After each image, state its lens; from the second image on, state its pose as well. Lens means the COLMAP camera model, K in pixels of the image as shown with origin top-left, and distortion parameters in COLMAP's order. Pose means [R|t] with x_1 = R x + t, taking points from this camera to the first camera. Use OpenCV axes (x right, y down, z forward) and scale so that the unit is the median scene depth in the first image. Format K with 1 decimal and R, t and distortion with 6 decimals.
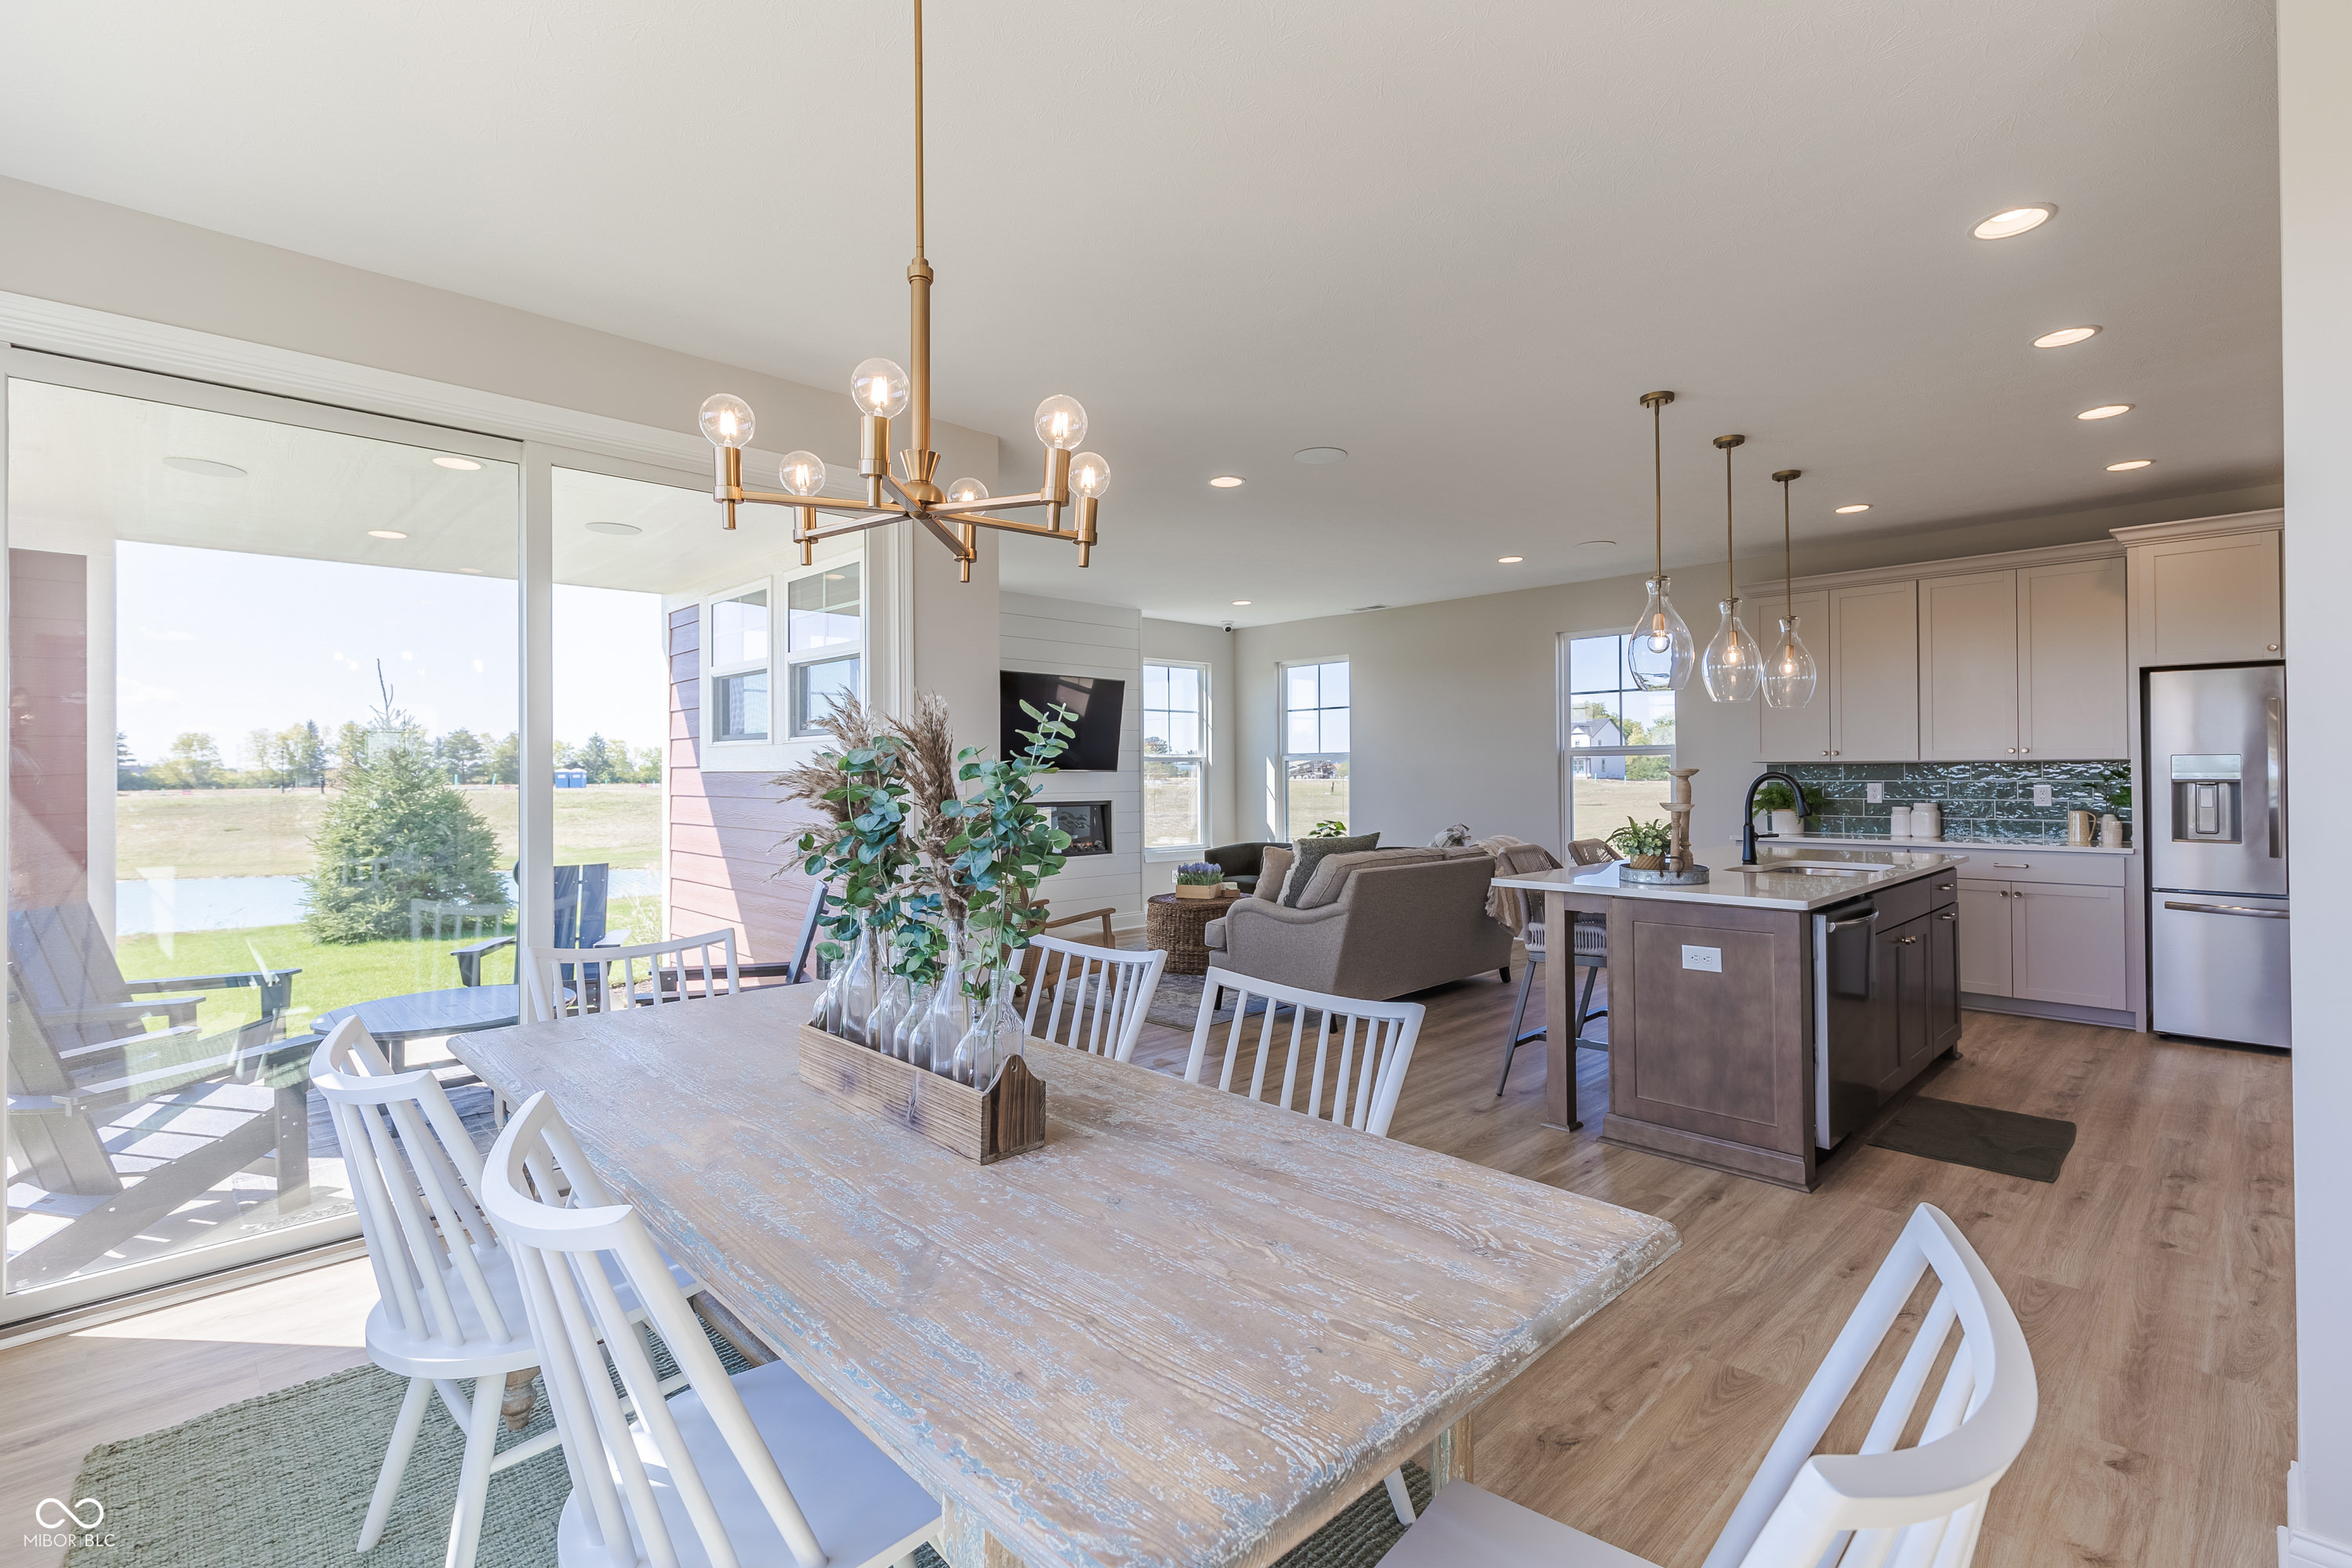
lens RADIAL K [[1078.3, 0, 1176.4], [0, 1078.3, 766.0], [0, 0, 1]] dist [0.001008, -0.000313]
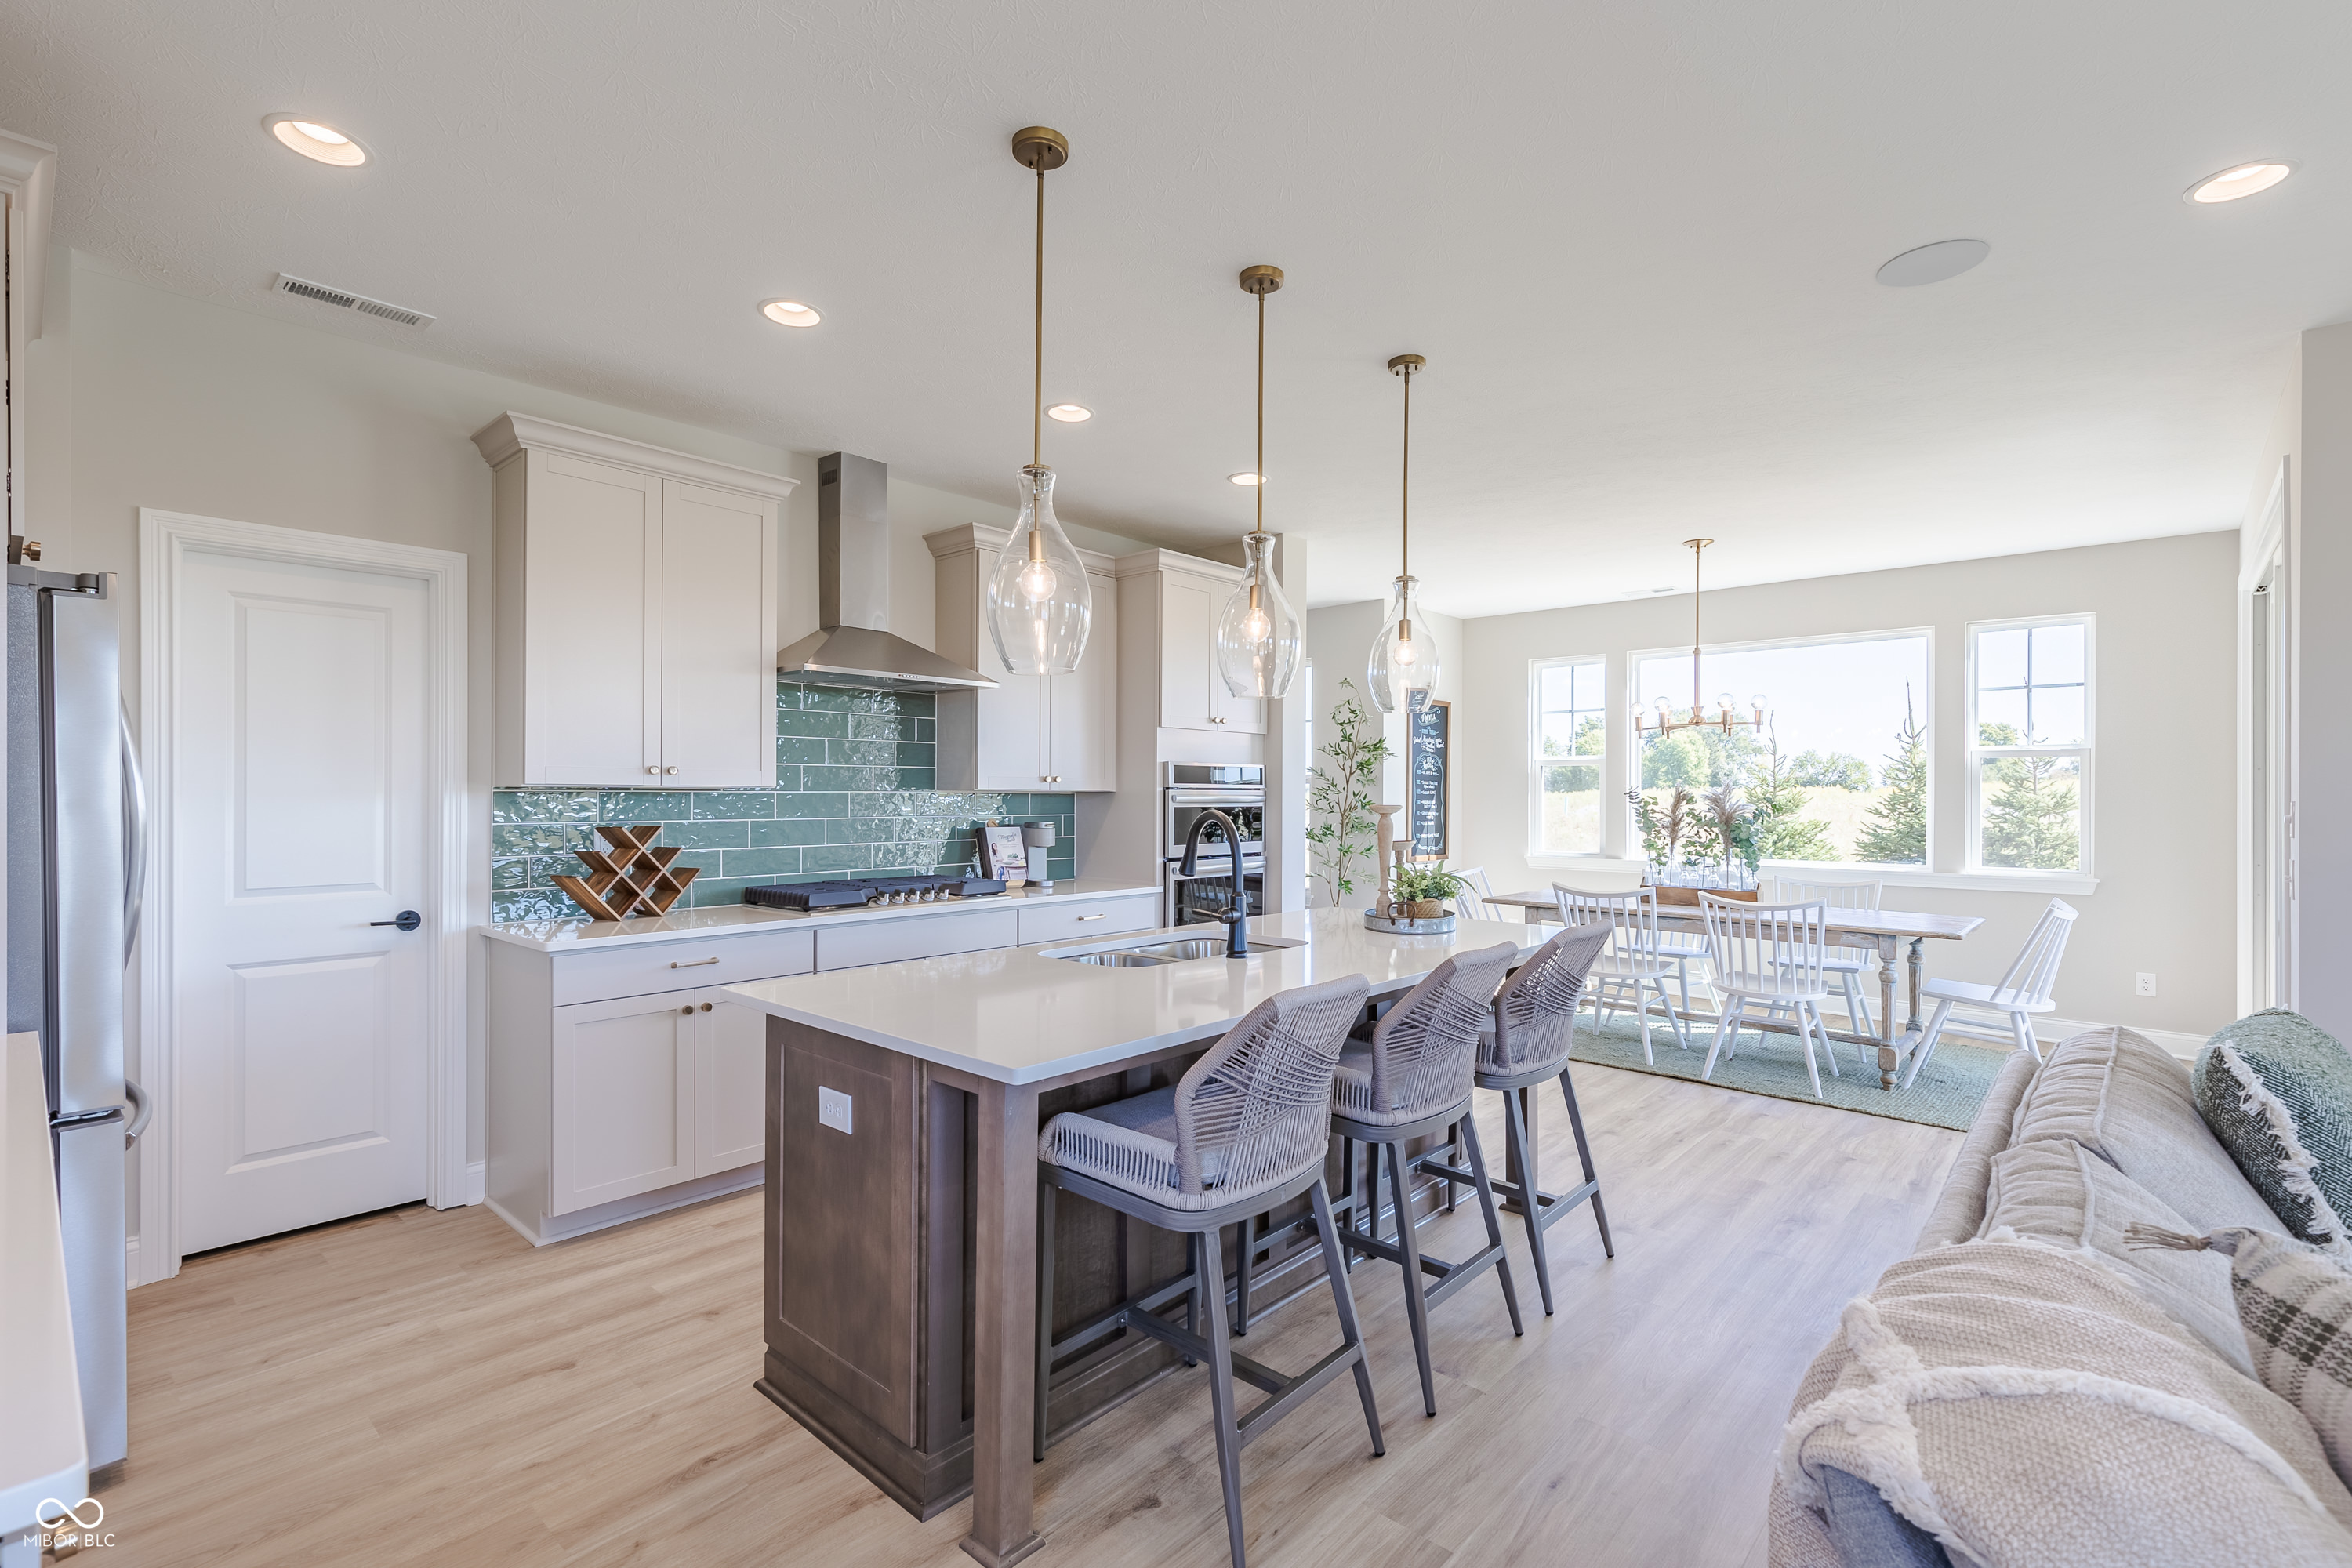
lens RADIAL K [[1066.4, 0, 1190.2], [0, 1066.4, 792.4], [0, 0, 1]] dist [0.009823, 0.000023]
pose [[-0.997057, 0.004313, -0.076545, 0.518500], [0.004996, 0.999949, -0.008730, -0.000886], [0.076503, -0.009086, -0.997028, 1.389081]]
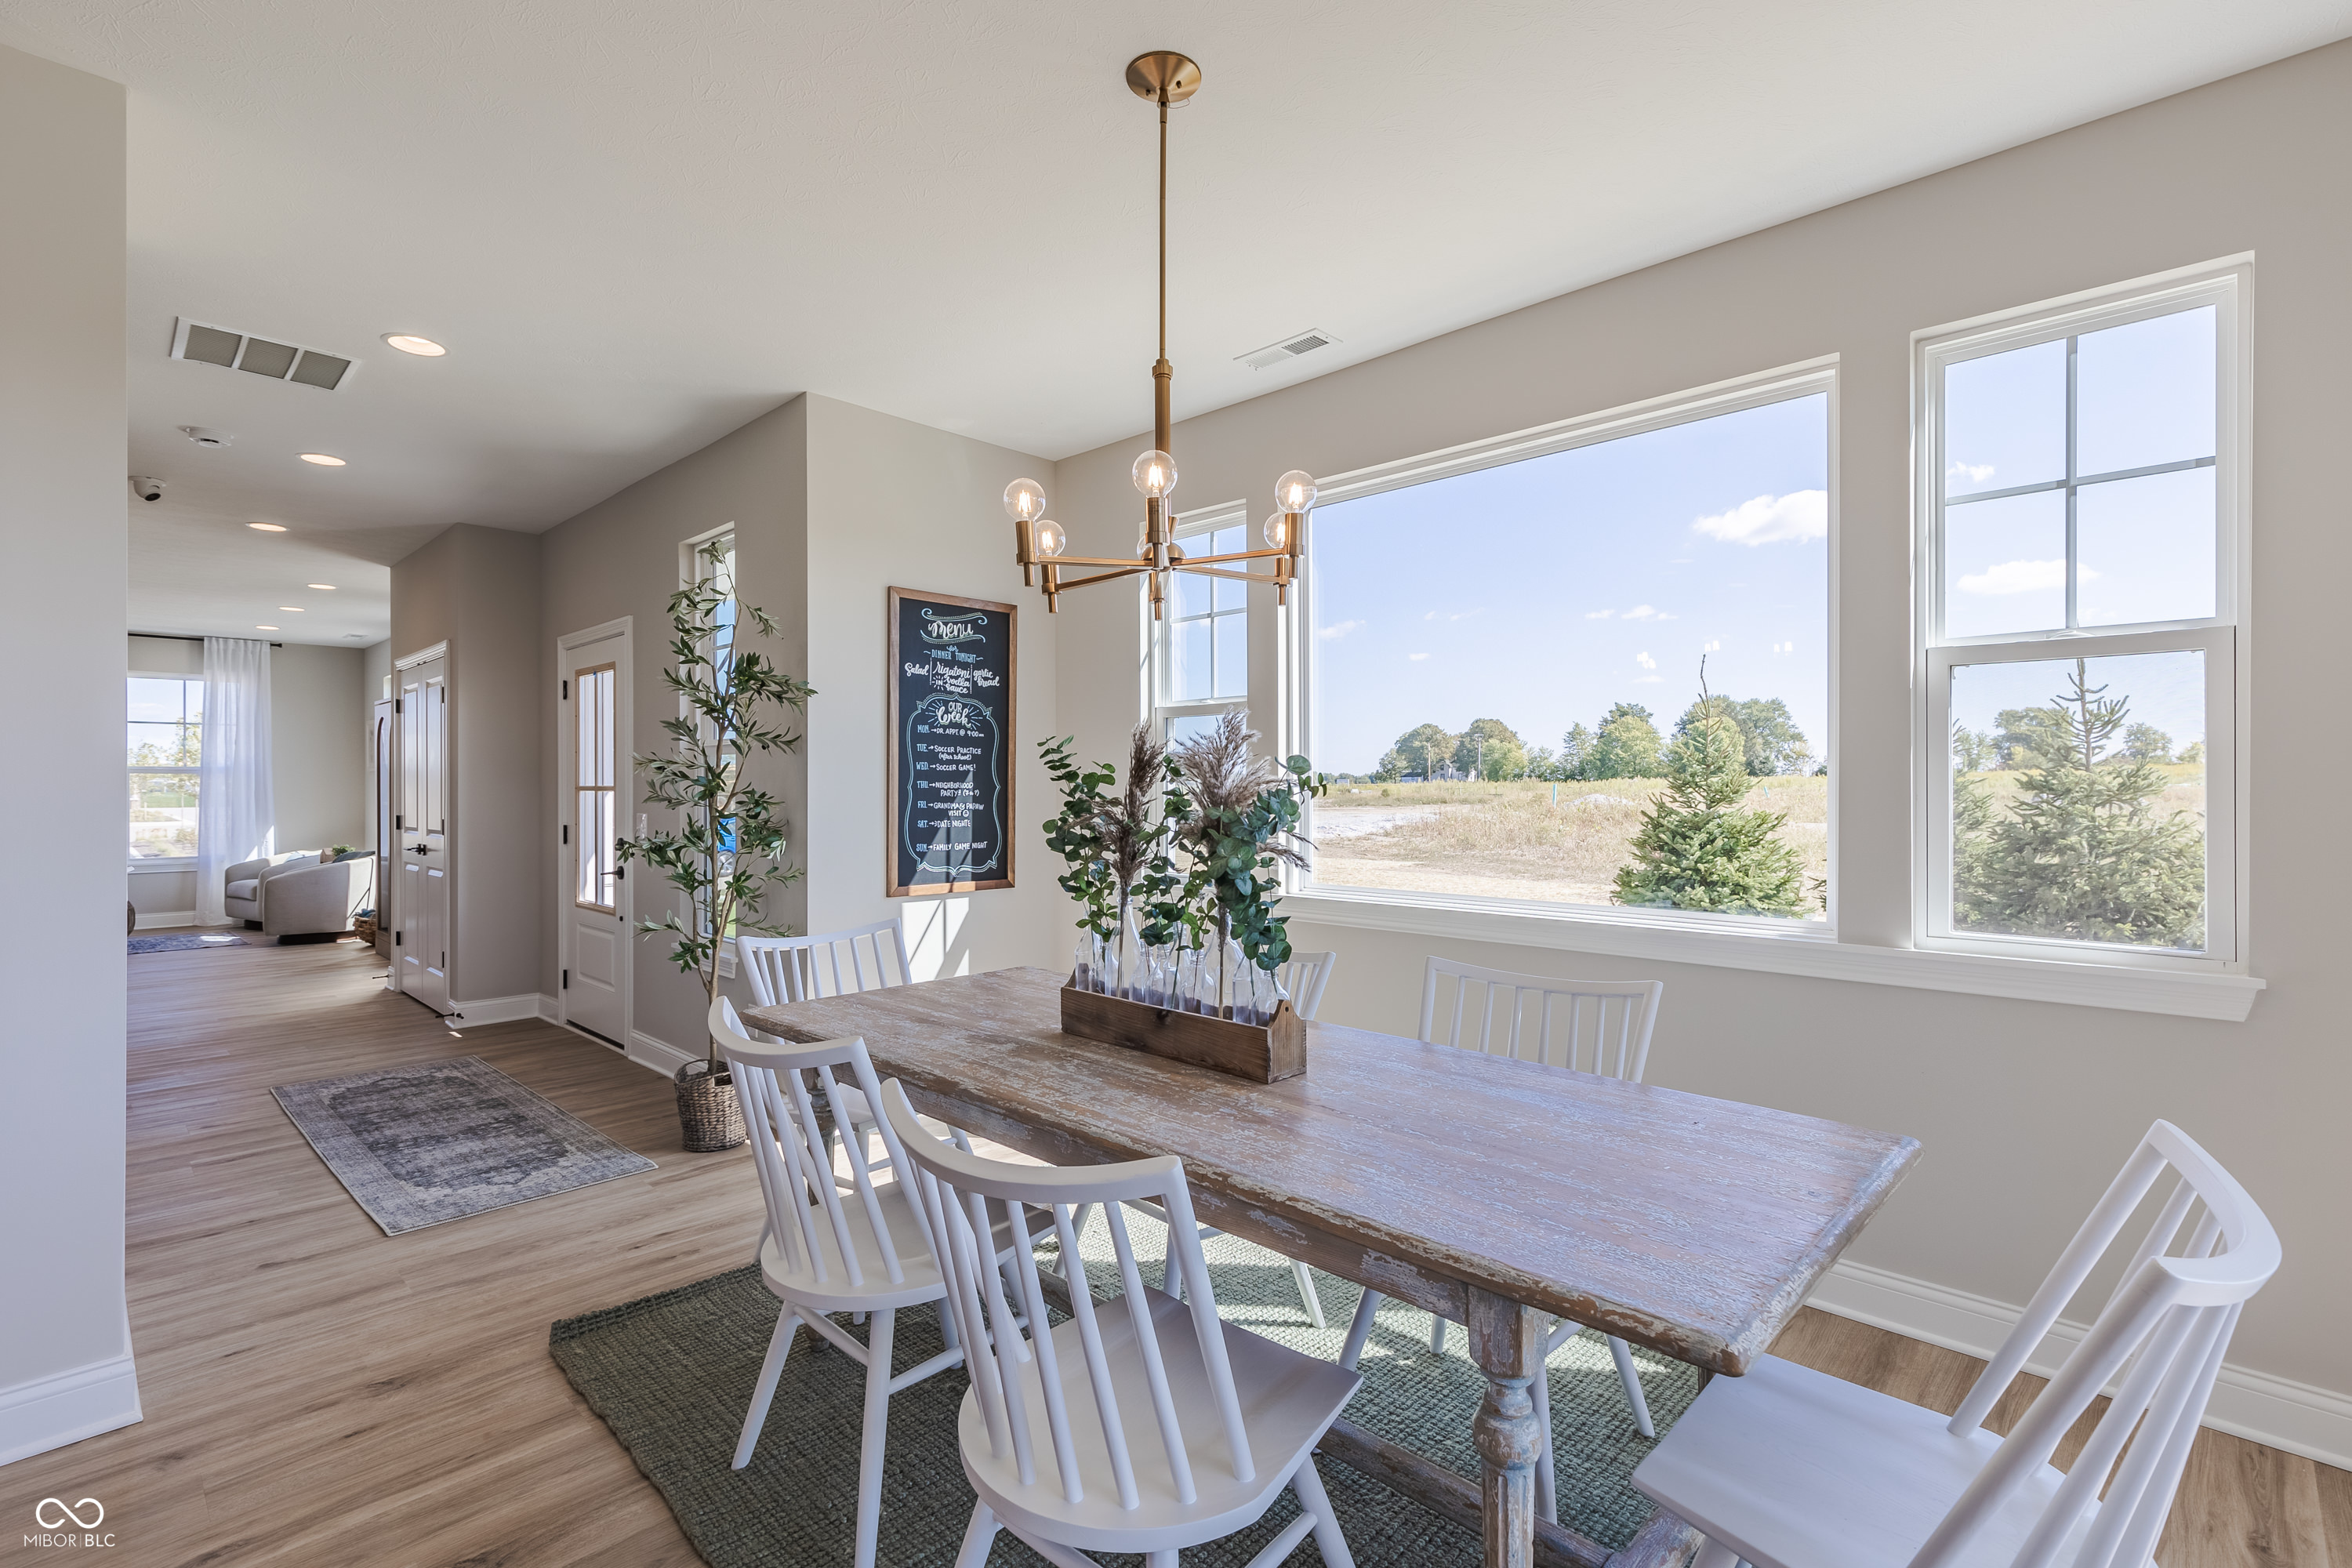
lens RADIAL K [[1079.5, 0, 1187.3], [0, 1079.5, 784.6], [0, 0, 1]] dist [0.004395, 0.000307]
pose [[-0.998745, 0.009279, -0.049211, -0.068179], [0.009699, 0.999918, -0.008310, 0.009658], [0.049130, -0.008777, -0.998754, 0.753022]]
